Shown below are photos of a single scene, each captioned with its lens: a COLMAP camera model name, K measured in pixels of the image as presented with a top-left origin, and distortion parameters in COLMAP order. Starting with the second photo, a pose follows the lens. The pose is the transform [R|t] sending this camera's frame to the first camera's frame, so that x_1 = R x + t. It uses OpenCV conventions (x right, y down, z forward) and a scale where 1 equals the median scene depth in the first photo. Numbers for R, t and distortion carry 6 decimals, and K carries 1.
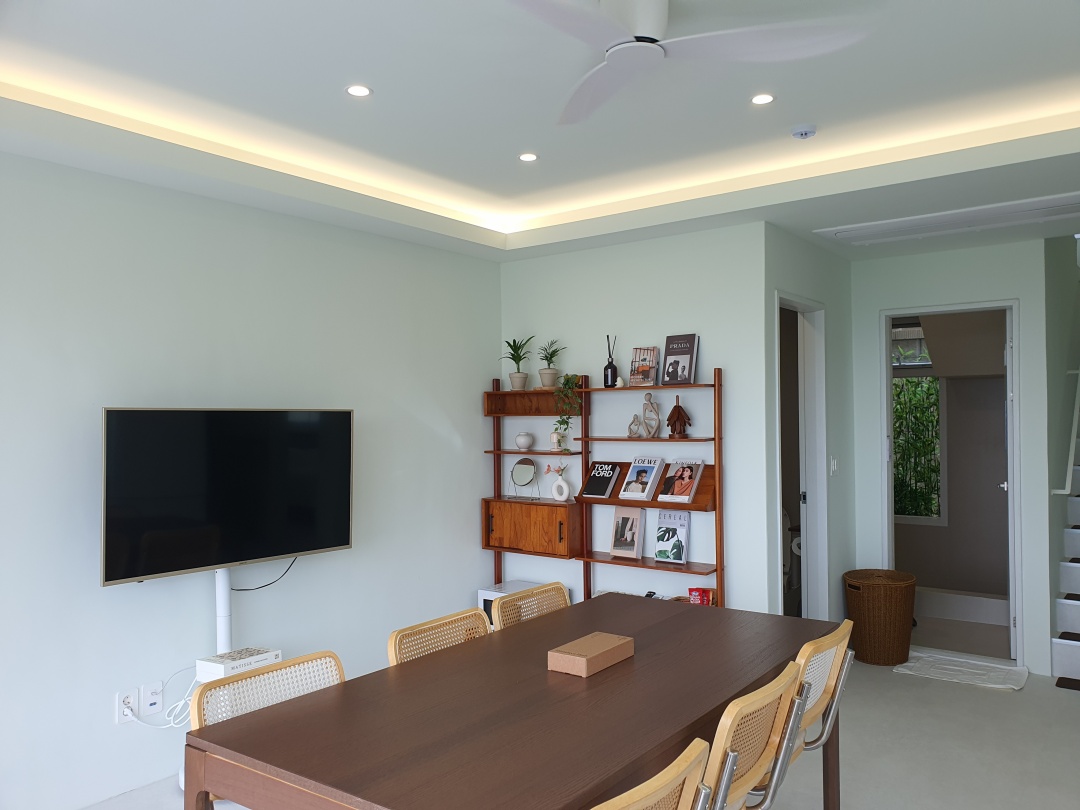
lens RADIAL K [[822.9, 0, 540.0], [0, 822.9, 405.0], [0, 0, 1]] dist [0.026887, -0.002434]
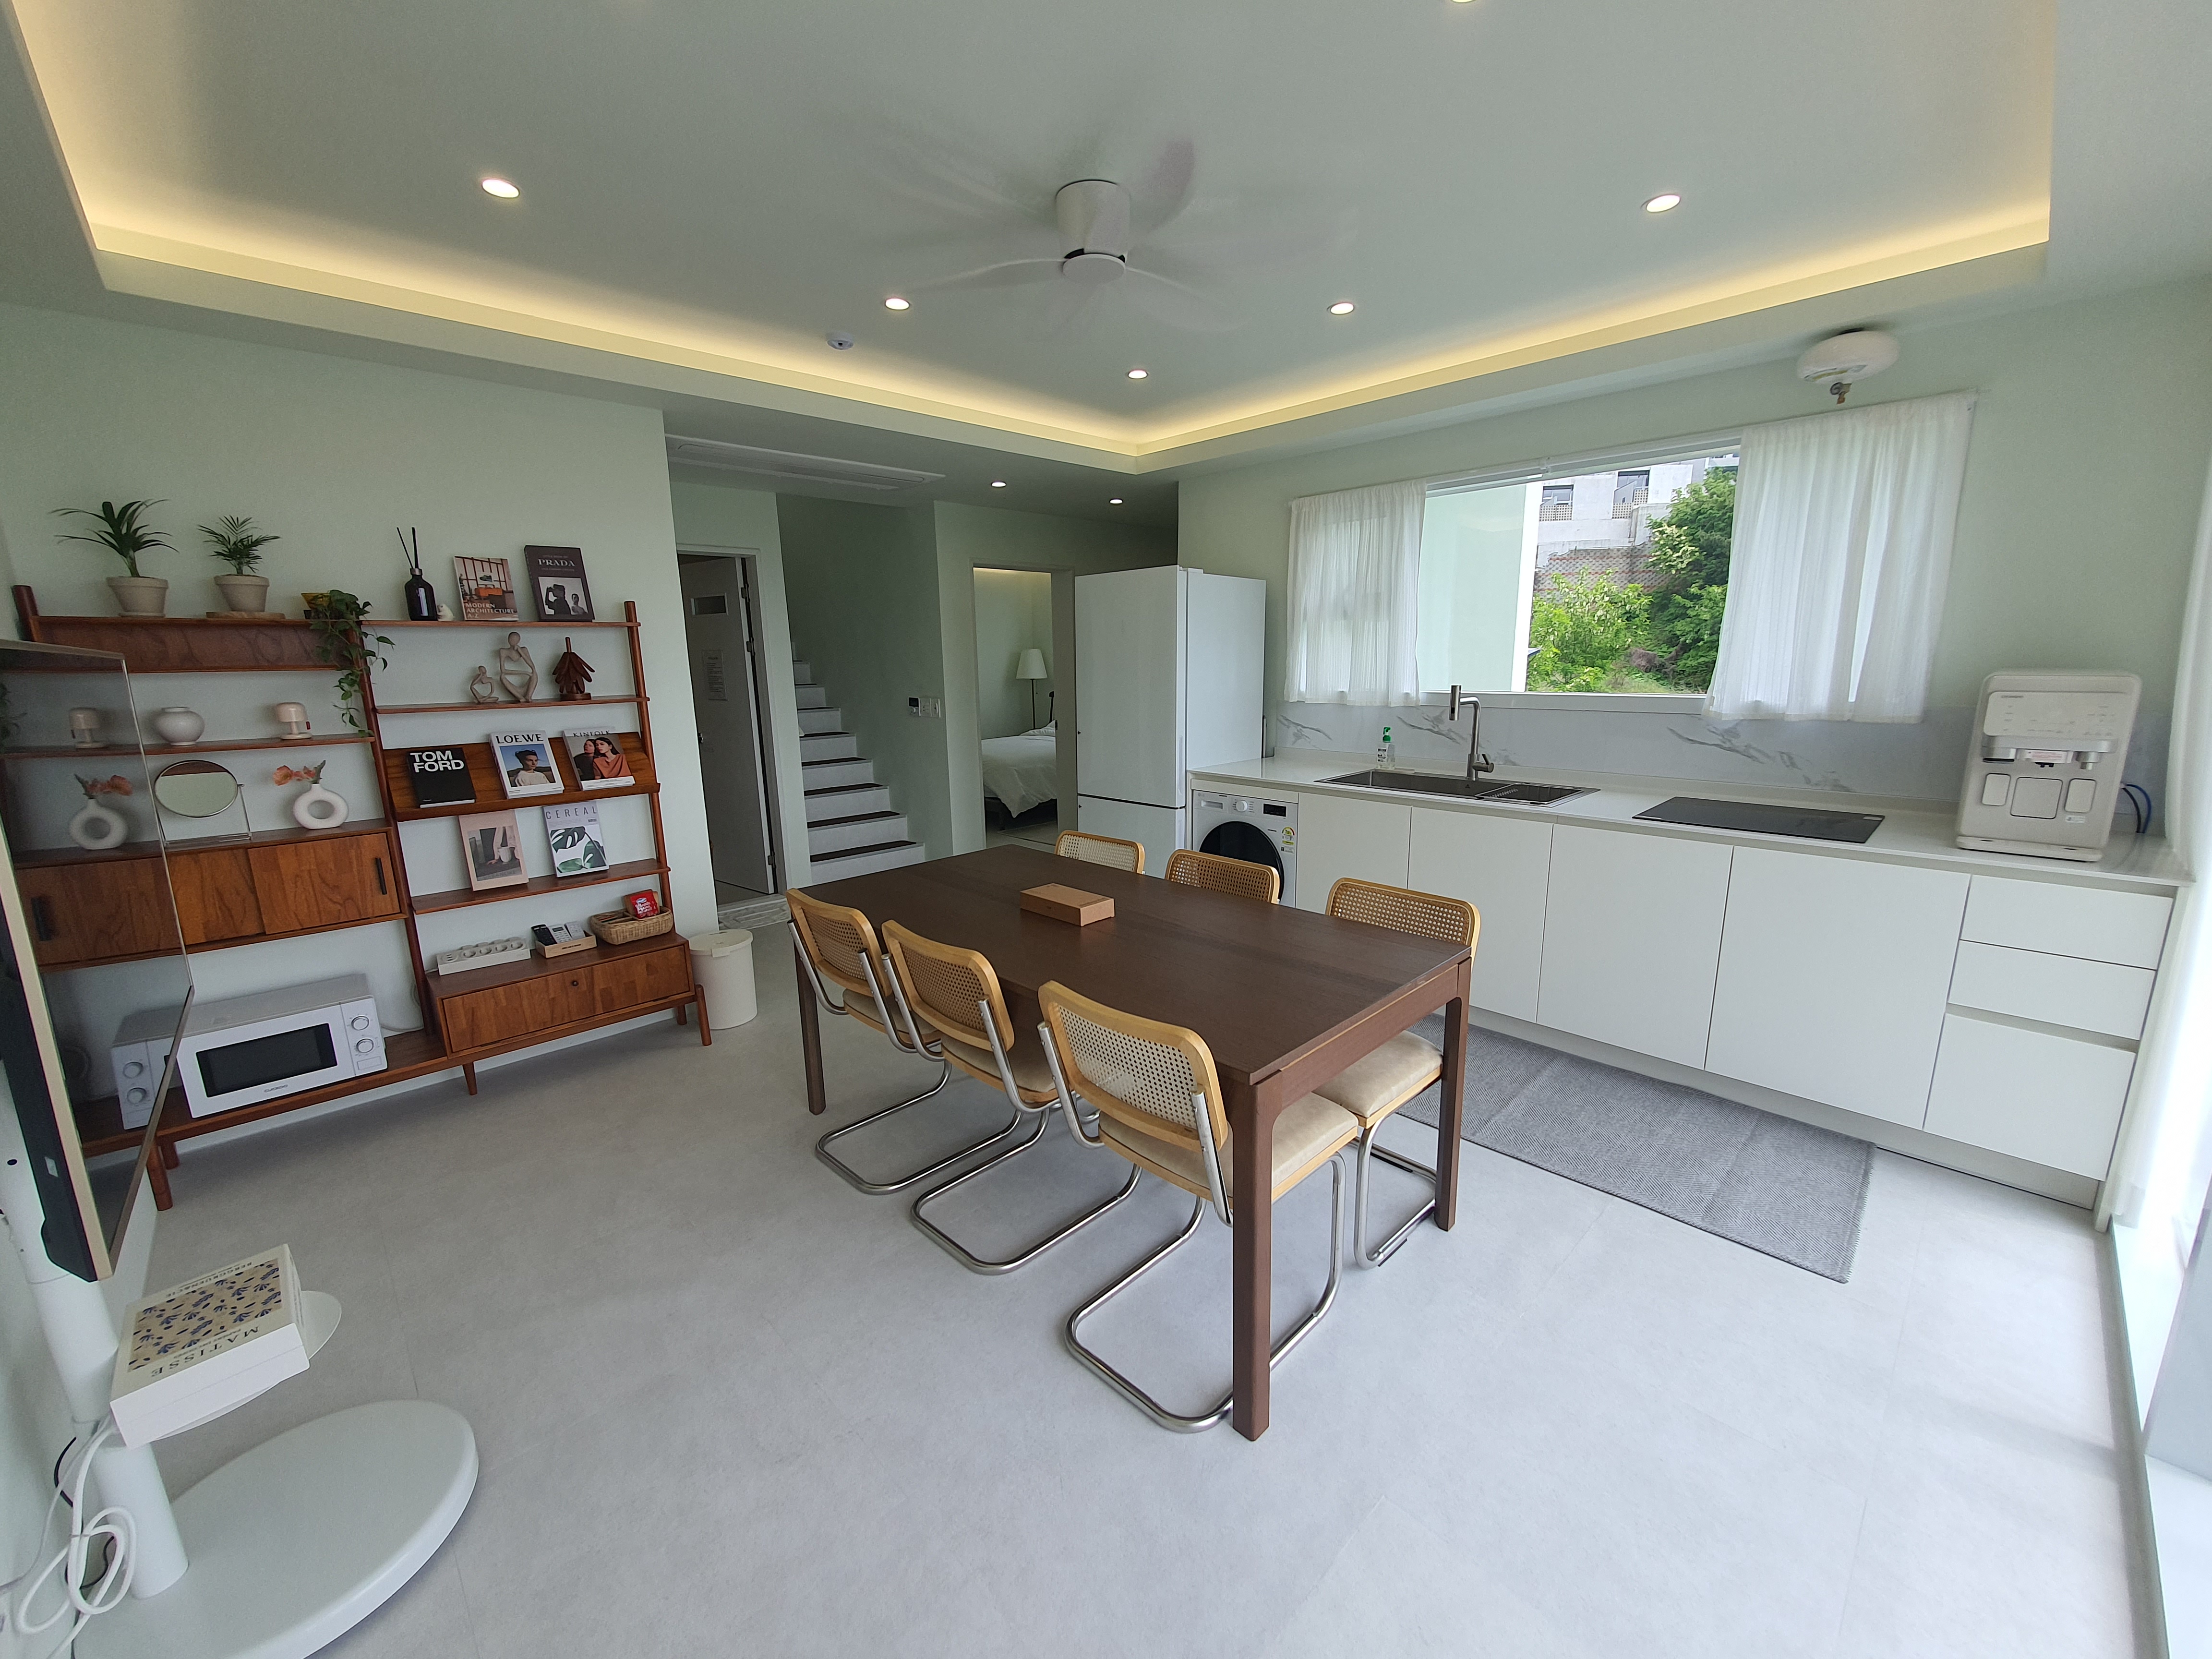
lens RADIAL K [[881.3, 0, 1115.6], [0, 881.3, 836.0], [0, 0, 1]] dist [-0.001005, -0.000410]
pose [[0.152721, -0.194299, 0.968981, -0.495998], [-0.000714, 0.980461, 0.196714, 0.006097], [-0.988269, -0.030734, 0.149598, 0.412809]]
